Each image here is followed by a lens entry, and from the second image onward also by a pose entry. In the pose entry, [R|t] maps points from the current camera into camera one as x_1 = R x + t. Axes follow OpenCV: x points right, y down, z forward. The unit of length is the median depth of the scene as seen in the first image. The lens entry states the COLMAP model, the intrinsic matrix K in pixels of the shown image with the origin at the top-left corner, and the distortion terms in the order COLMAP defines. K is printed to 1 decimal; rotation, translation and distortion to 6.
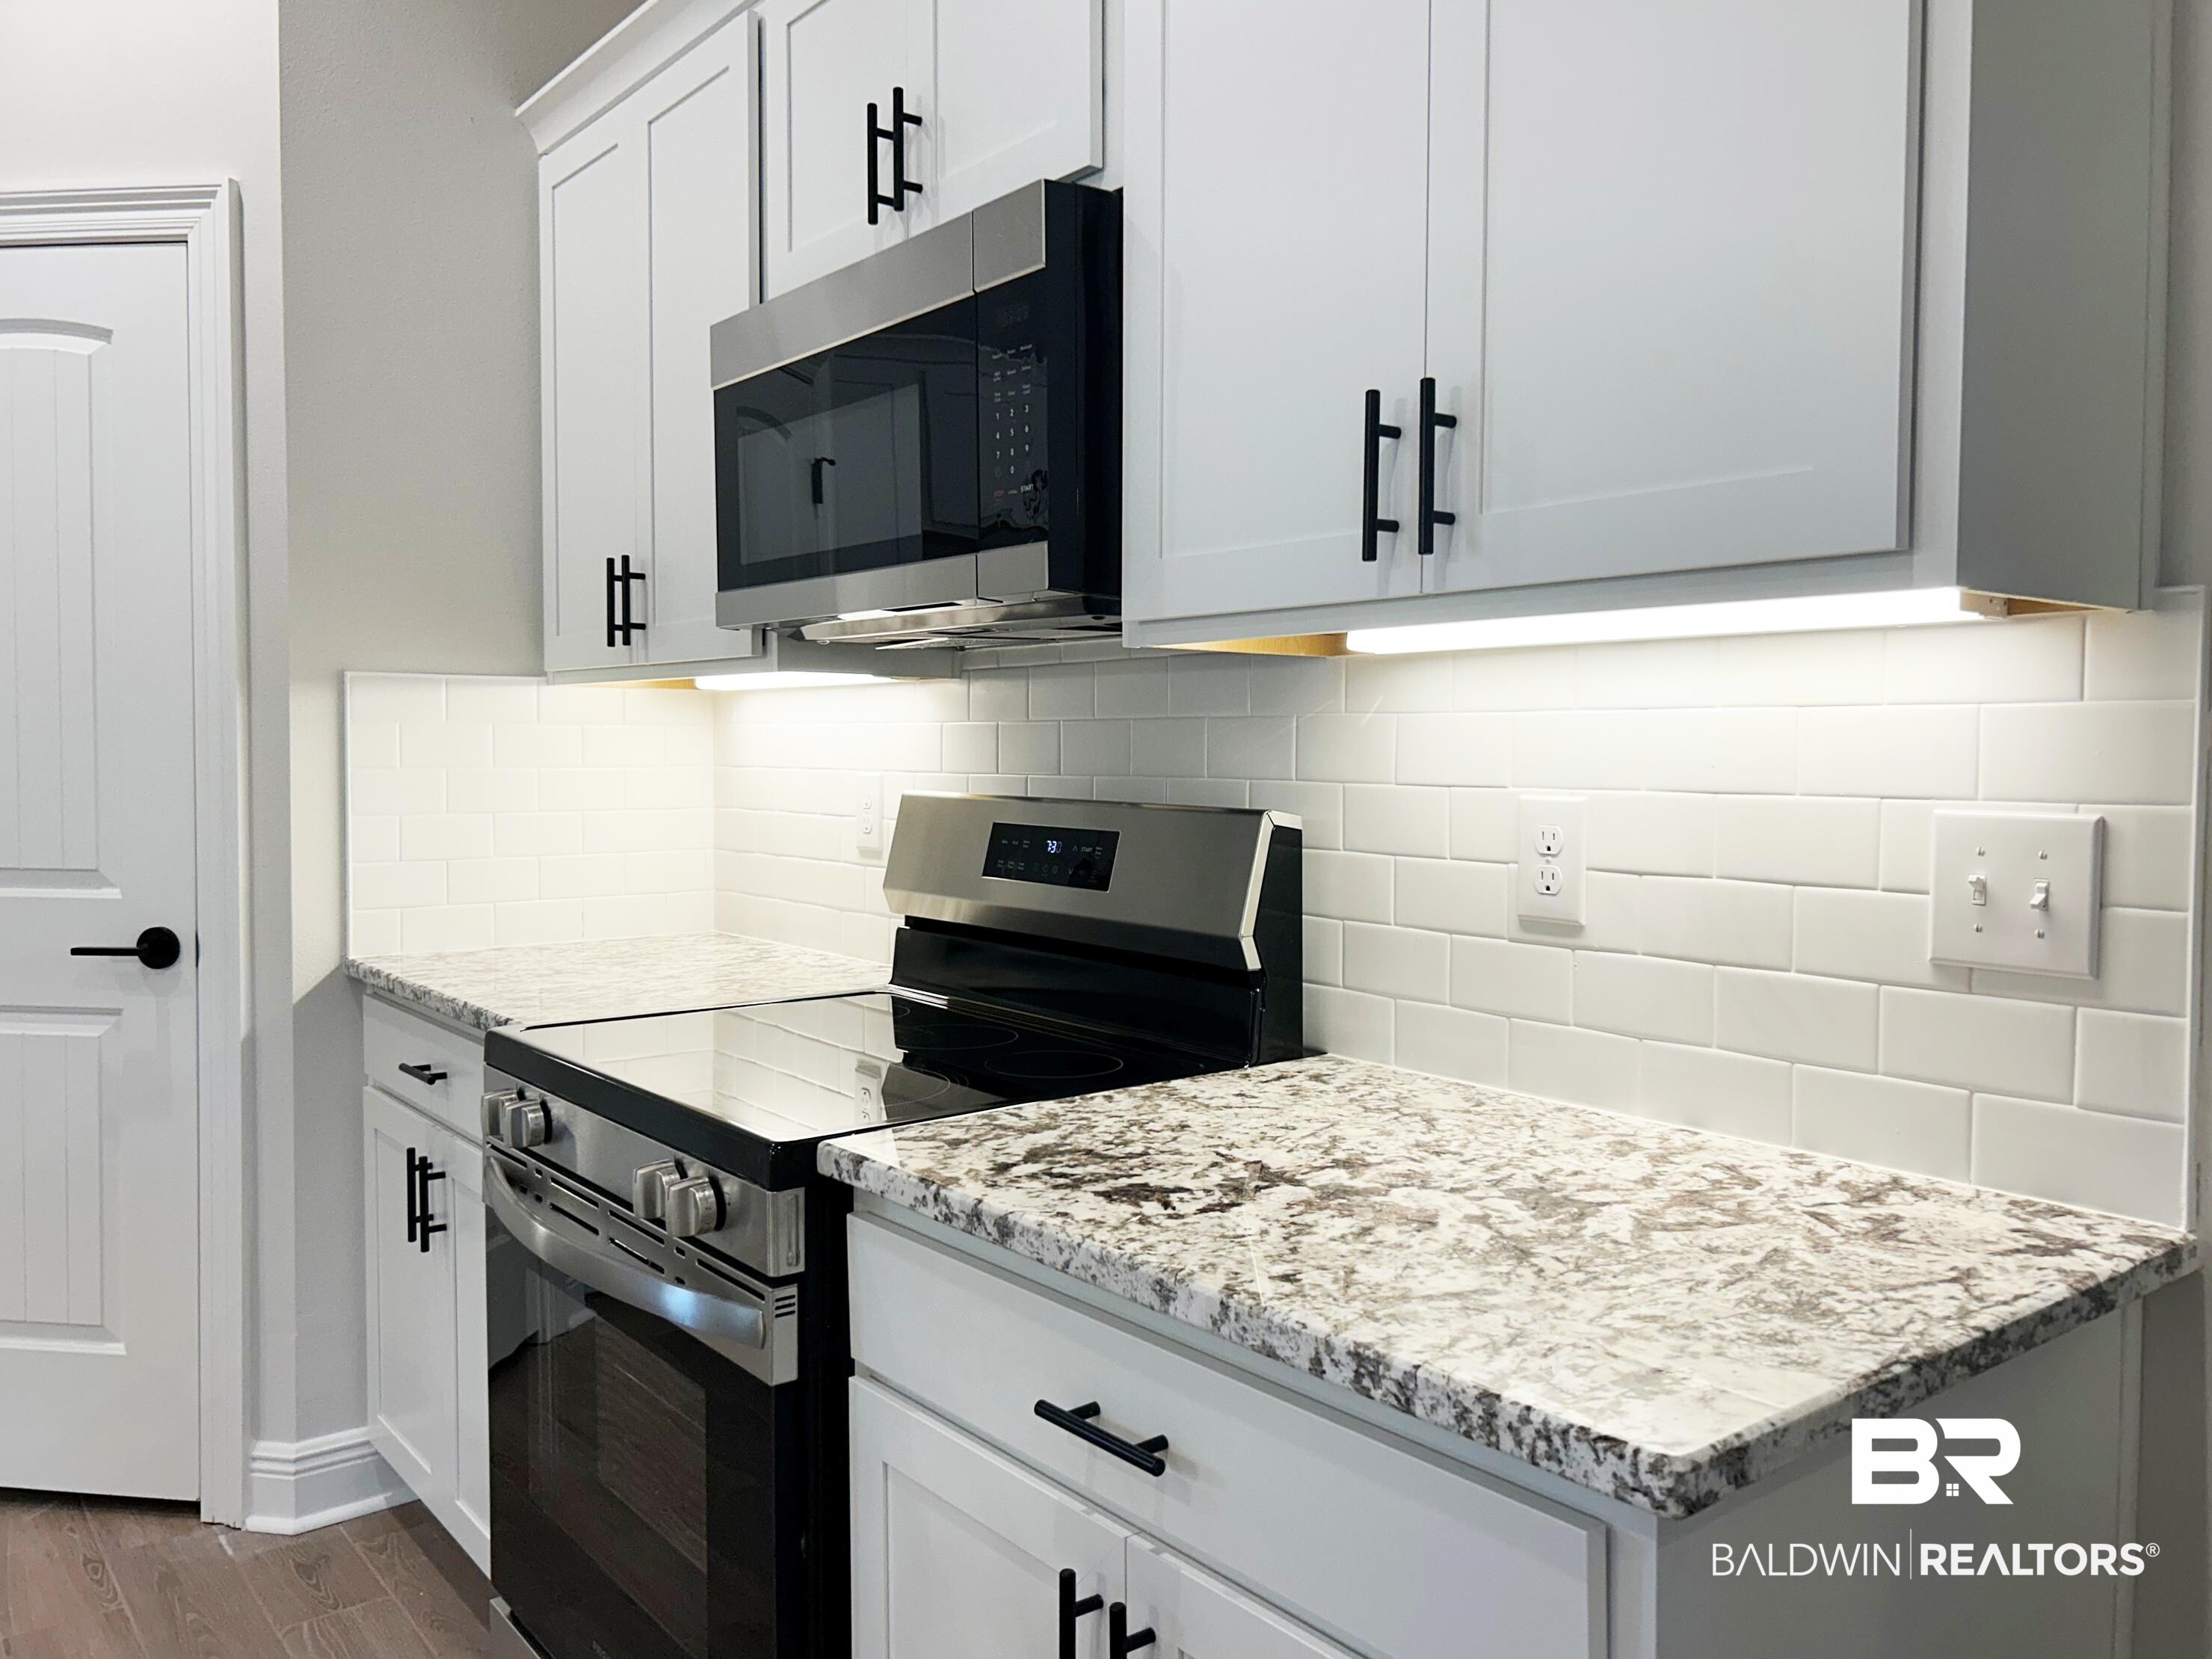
lens RADIAL K [[1705.5, 0, 1125.8], [0, 1705.5, 832.9], [0, 0, 1]] dist [0.043238, -0.046762]
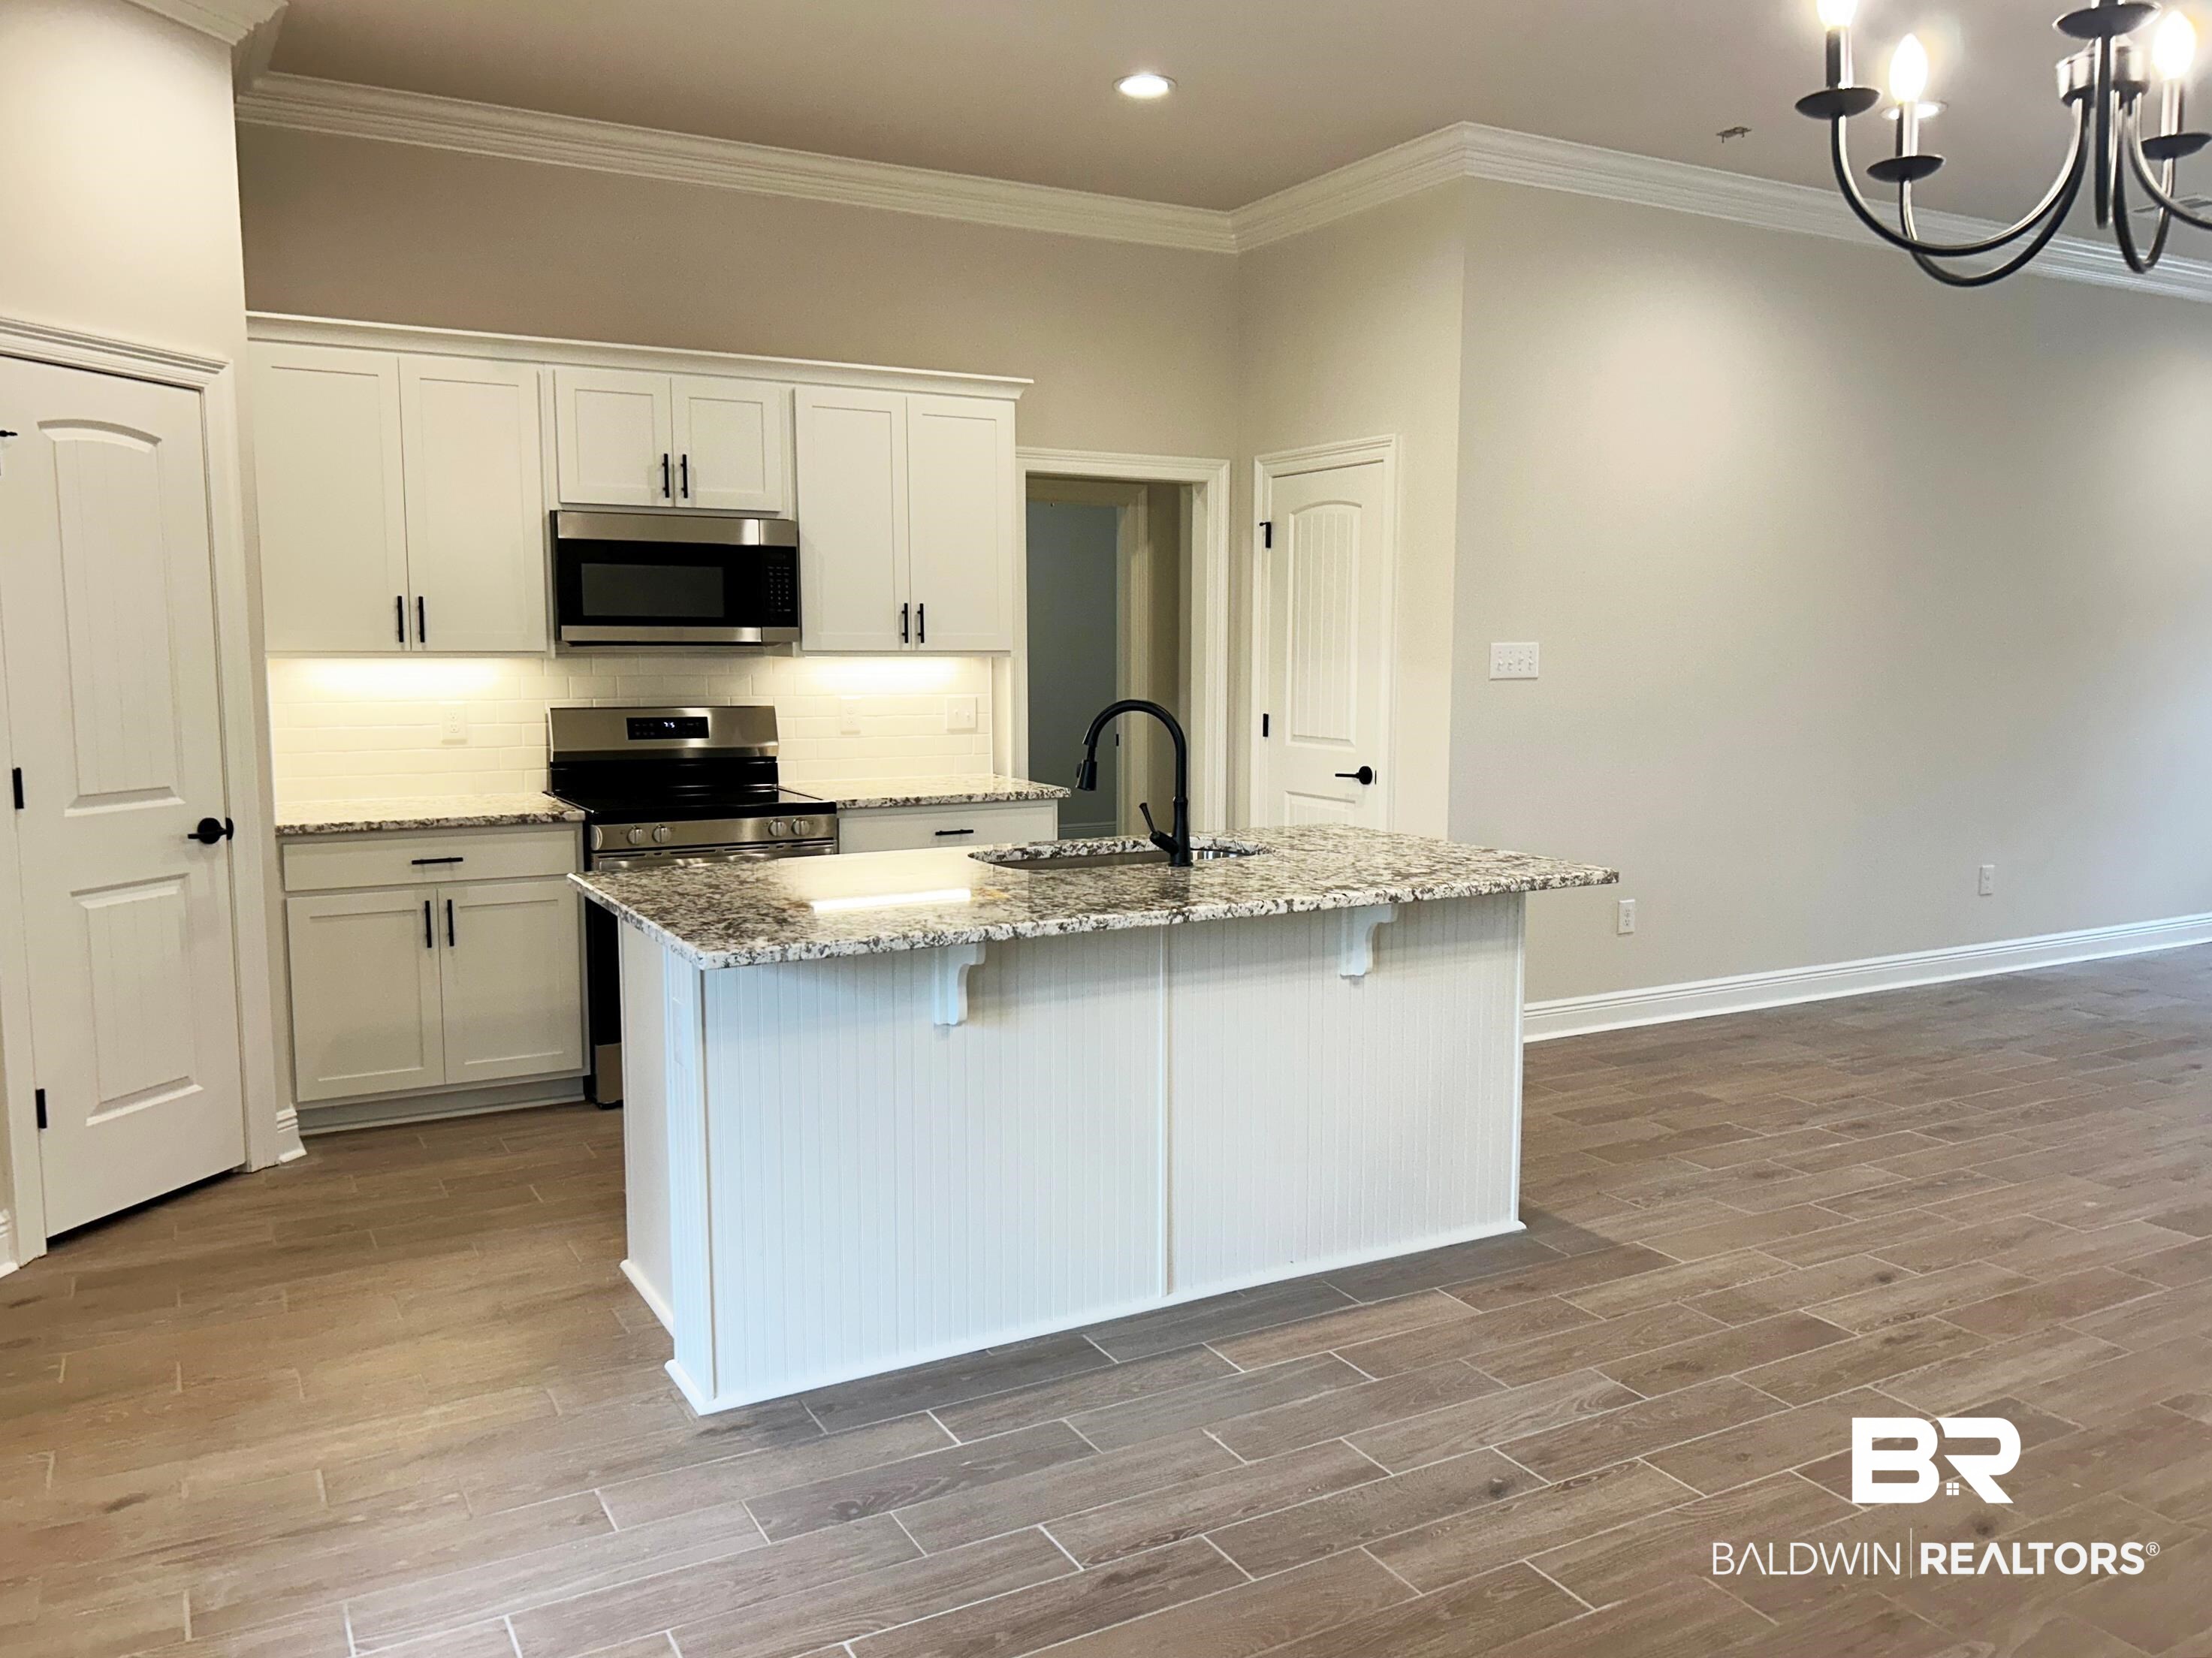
lens RADIAL K [[1705.2, 0, 1125.8], [0, 1705.2, 832.4], [0, 0, 1]] dist [0.043238, -0.046762]
pose [[0.150333, -0.118546, 0.981502, -3.651178], [0.046983, 0.992520, 0.112680, -0.131619], [-0.987518, 0.029174, 0.154778, -0.165980]]
